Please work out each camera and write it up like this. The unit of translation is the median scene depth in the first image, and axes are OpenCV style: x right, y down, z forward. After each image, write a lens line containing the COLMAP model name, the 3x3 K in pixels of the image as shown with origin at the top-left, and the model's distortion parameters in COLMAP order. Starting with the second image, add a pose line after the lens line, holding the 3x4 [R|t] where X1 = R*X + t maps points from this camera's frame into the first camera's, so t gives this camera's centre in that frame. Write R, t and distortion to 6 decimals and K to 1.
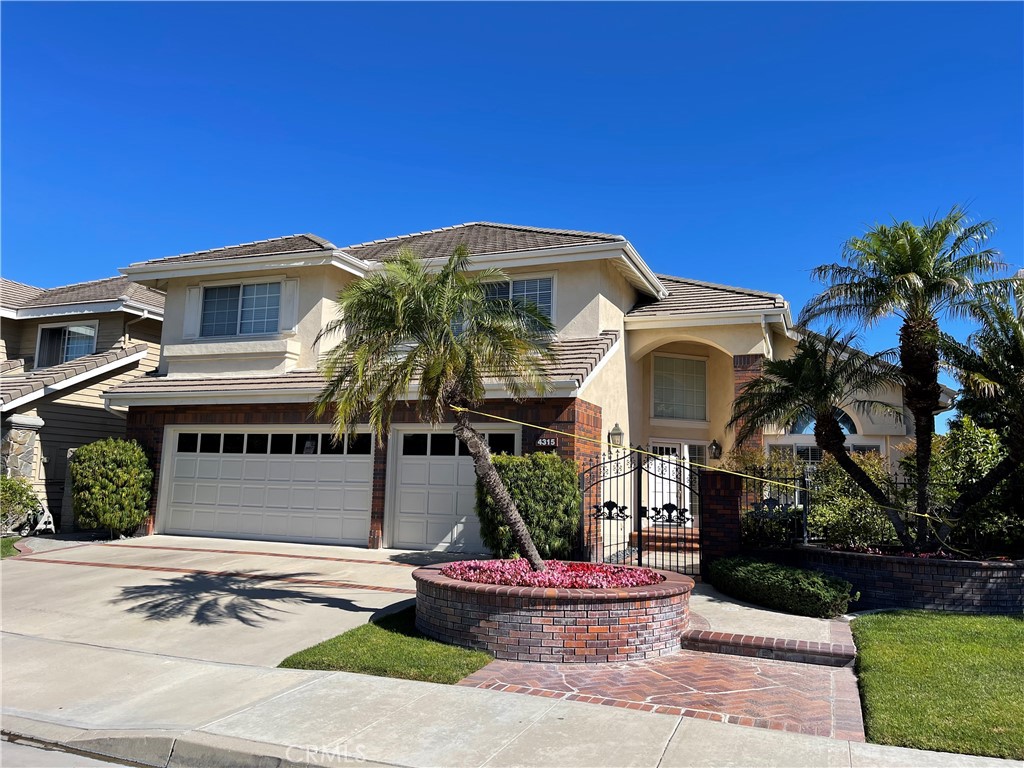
lens RADIAL K [[777.2, 0, 509.8], [0, 777.2, 375.1], [0, 0, 1]] dist [0.079044, -0.091183]
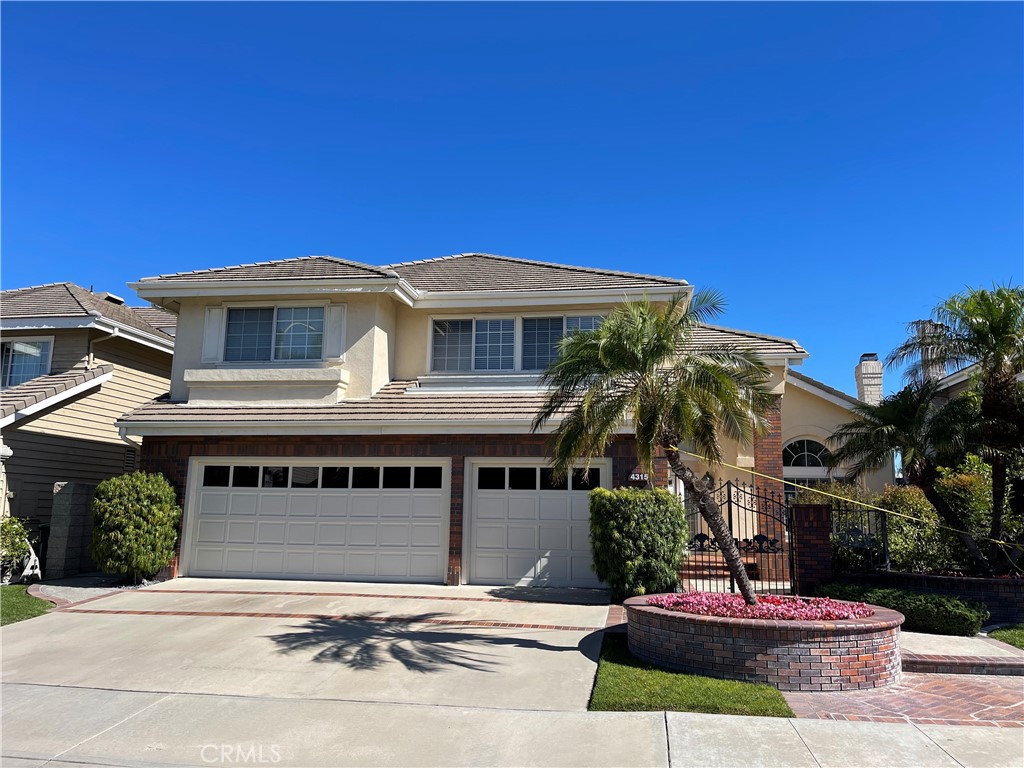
lens RADIAL K [[777.2, 0, 515.1], [0, 777.2, 386.9], [0, 0, 1]] dist [0.079044, -0.091183]
pose [[0.973709, 0.024787, 0.226443, -0.308697], [-0.020569, 0.999569, -0.020970, -0.007102], [-0.226865, 0.015761, 0.973799, 0.024438]]
